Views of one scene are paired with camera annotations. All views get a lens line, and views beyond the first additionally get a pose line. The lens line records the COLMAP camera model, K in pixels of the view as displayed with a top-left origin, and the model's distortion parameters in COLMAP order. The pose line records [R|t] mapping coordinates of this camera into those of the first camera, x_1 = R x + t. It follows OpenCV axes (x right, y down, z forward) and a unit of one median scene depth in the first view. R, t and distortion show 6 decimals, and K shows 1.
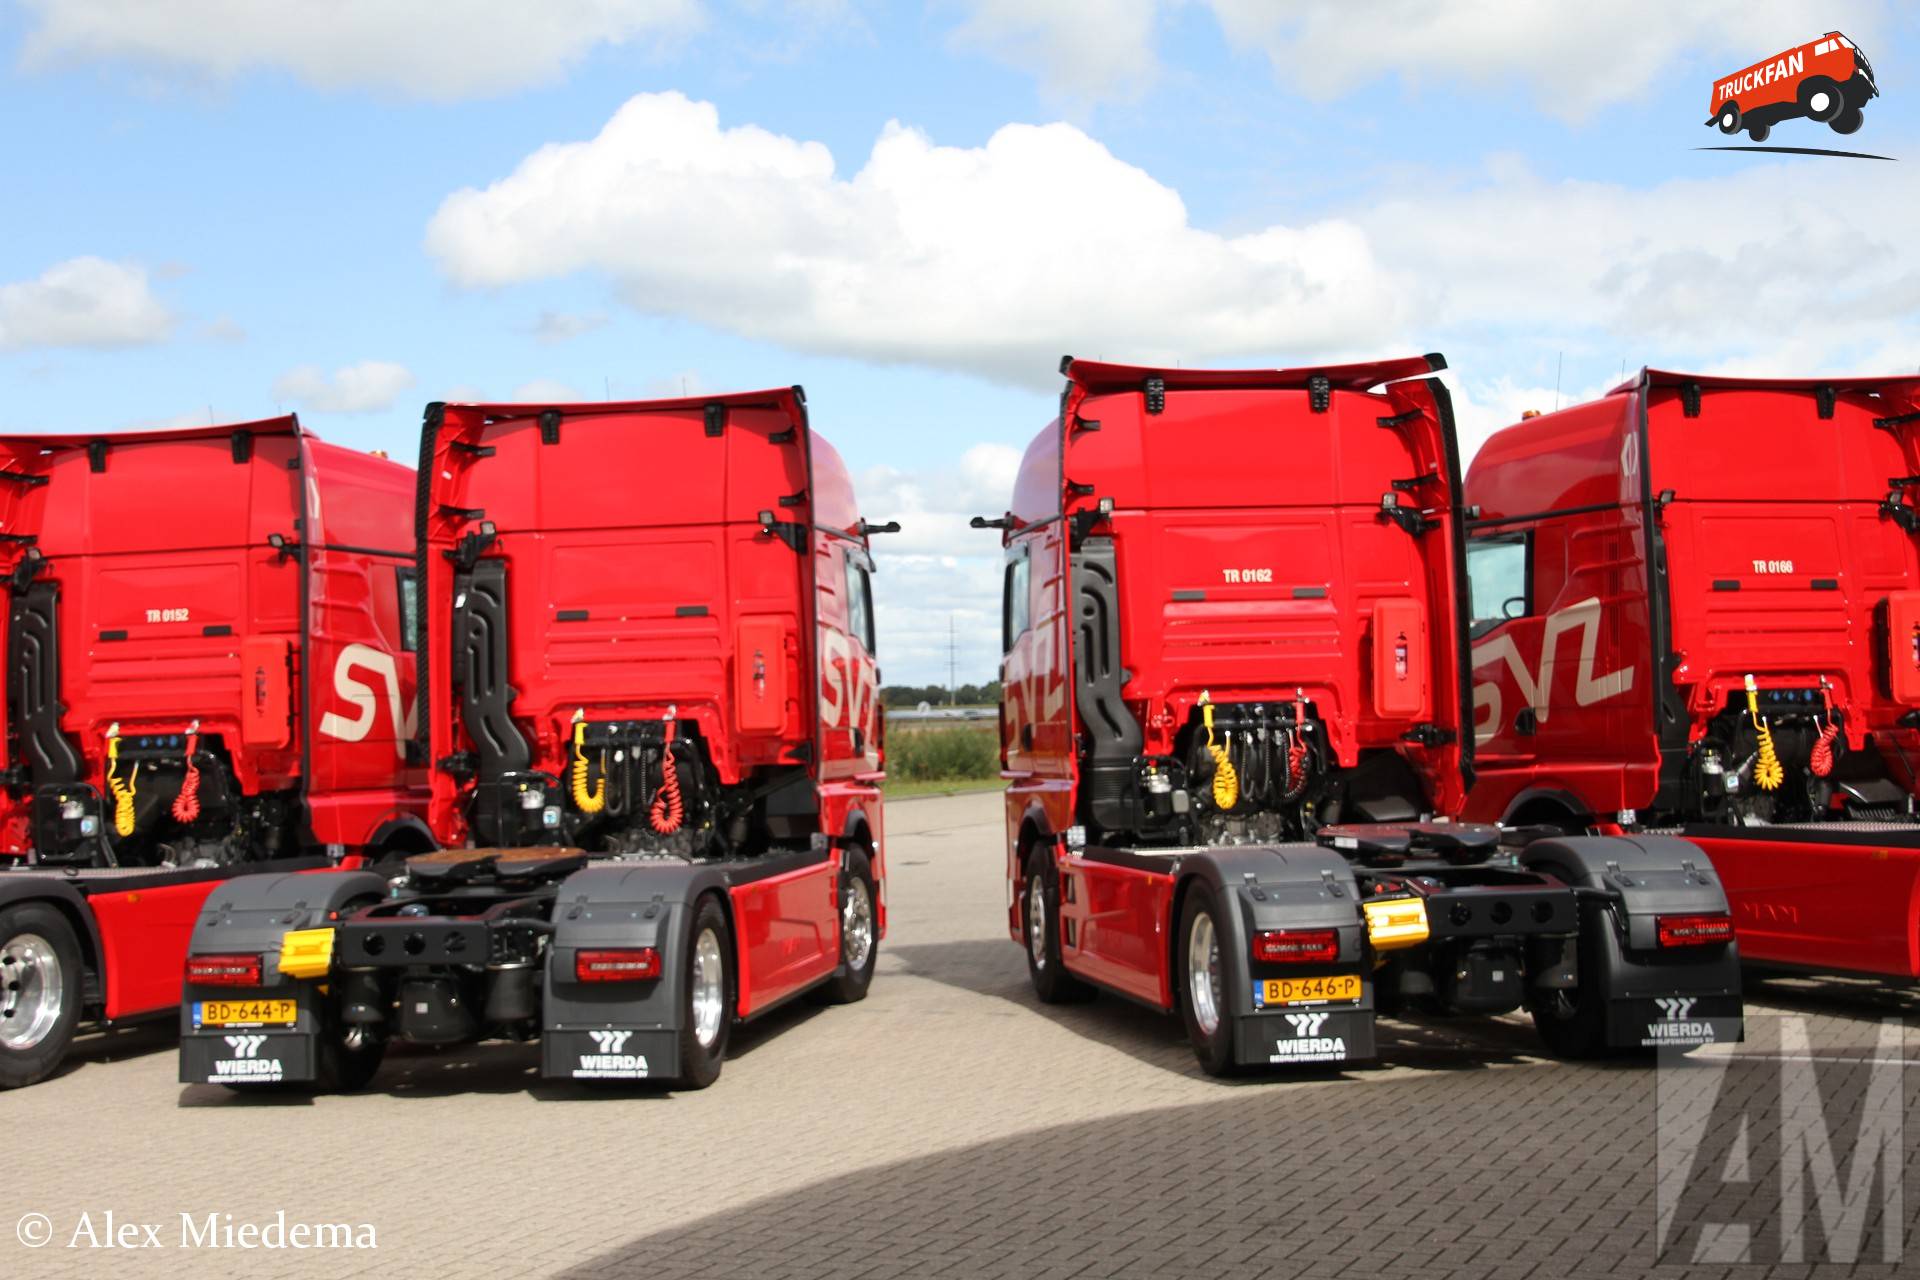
lens RADIAL K [[2196.8, 0, 957.6], [0, 2196.8, 672.3], [0, 0, 1]] dist [-0.038850, 0.262986]
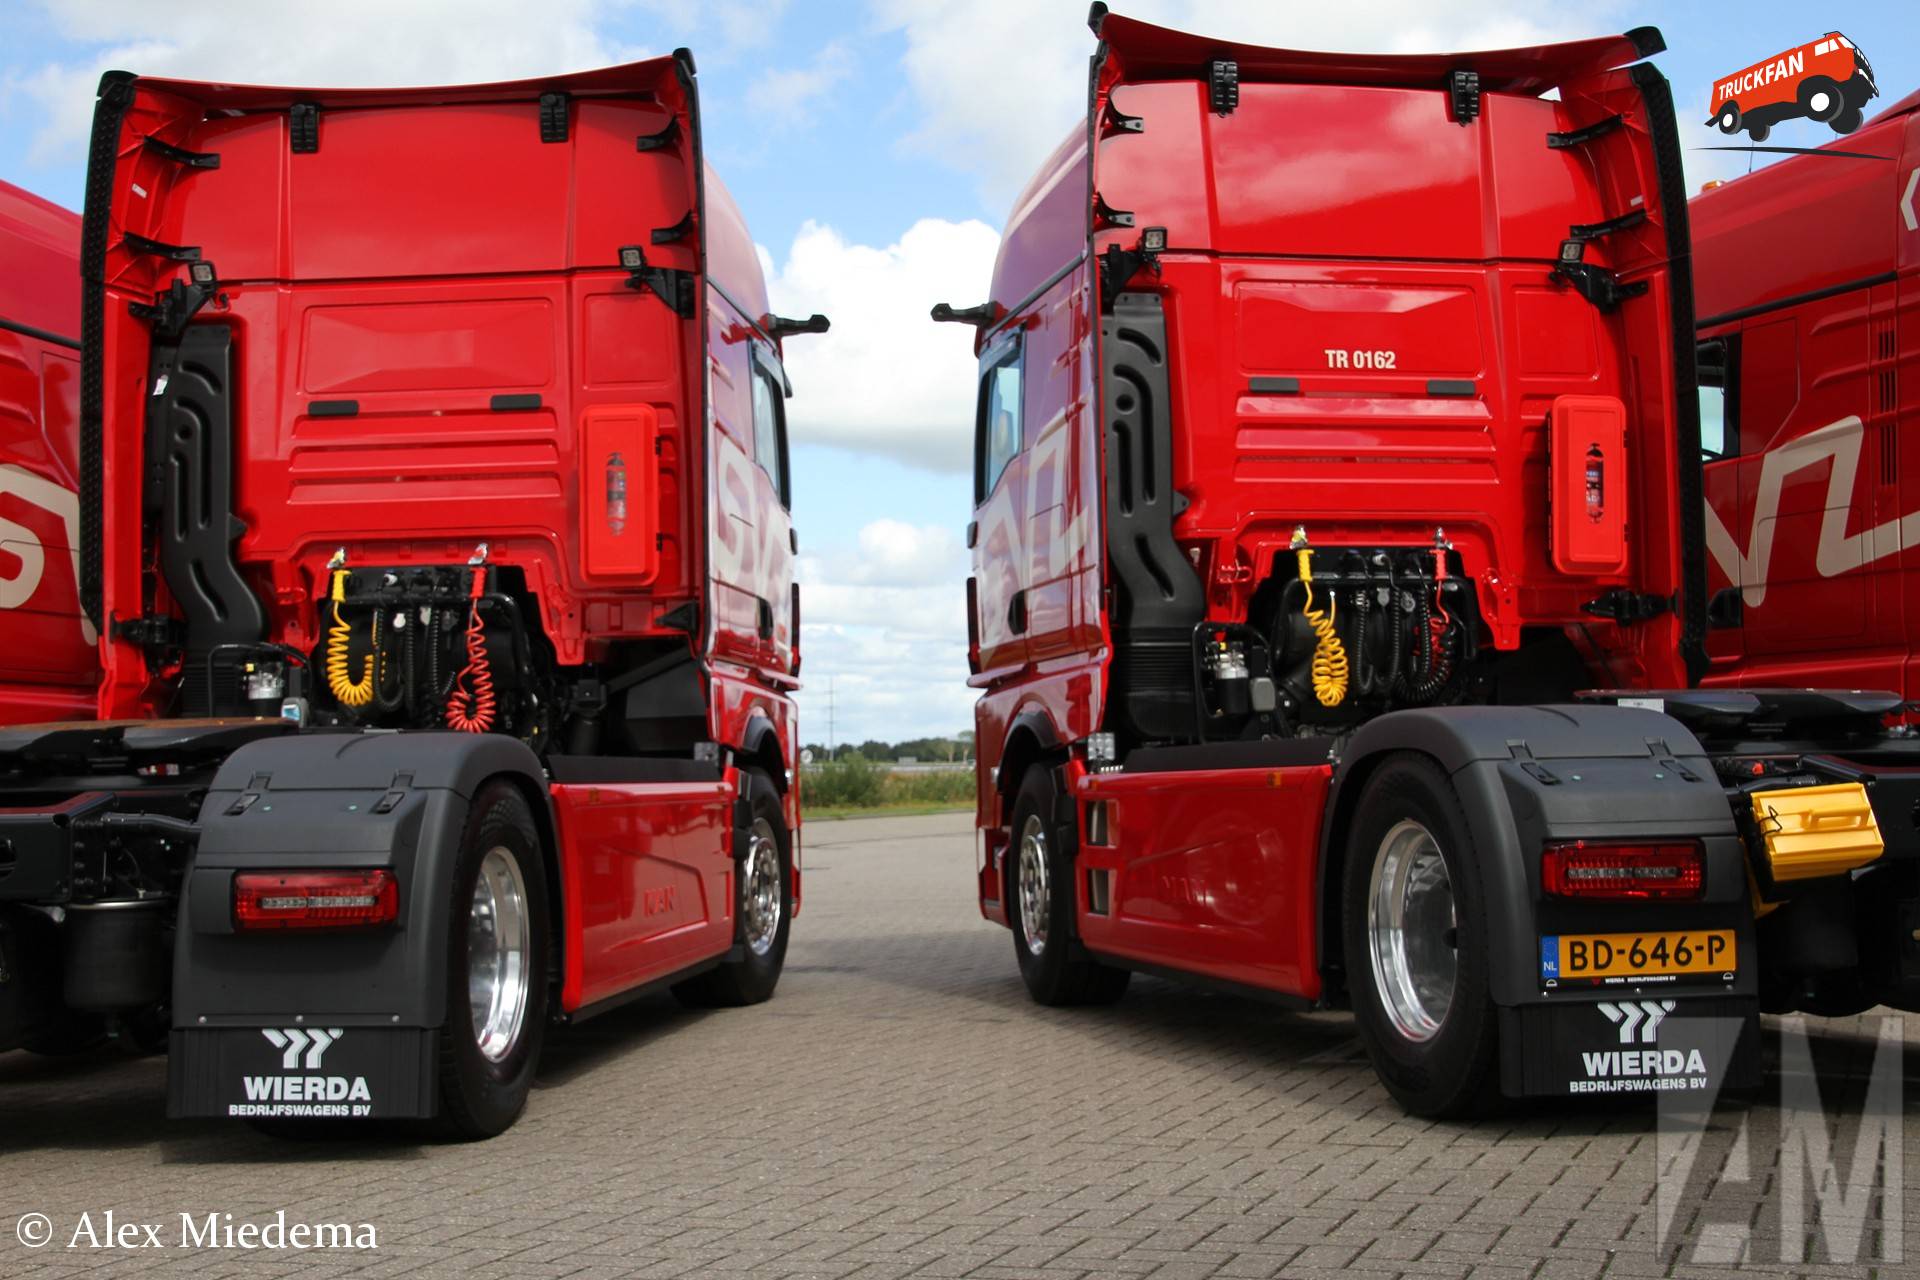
lens RADIAL K [[2373.9, 0, 960.0], [0, 2373.9, 640.0], [0, 0, 1]] dist [-0.020548, 0.276466]
pose [[0.998963, 0.012484, 0.043785, -0.018719], [-0.011816, 0.999810, -0.015479, 0.052485], [-0.043970, 0.014945, 0.998921, 0.287433]]
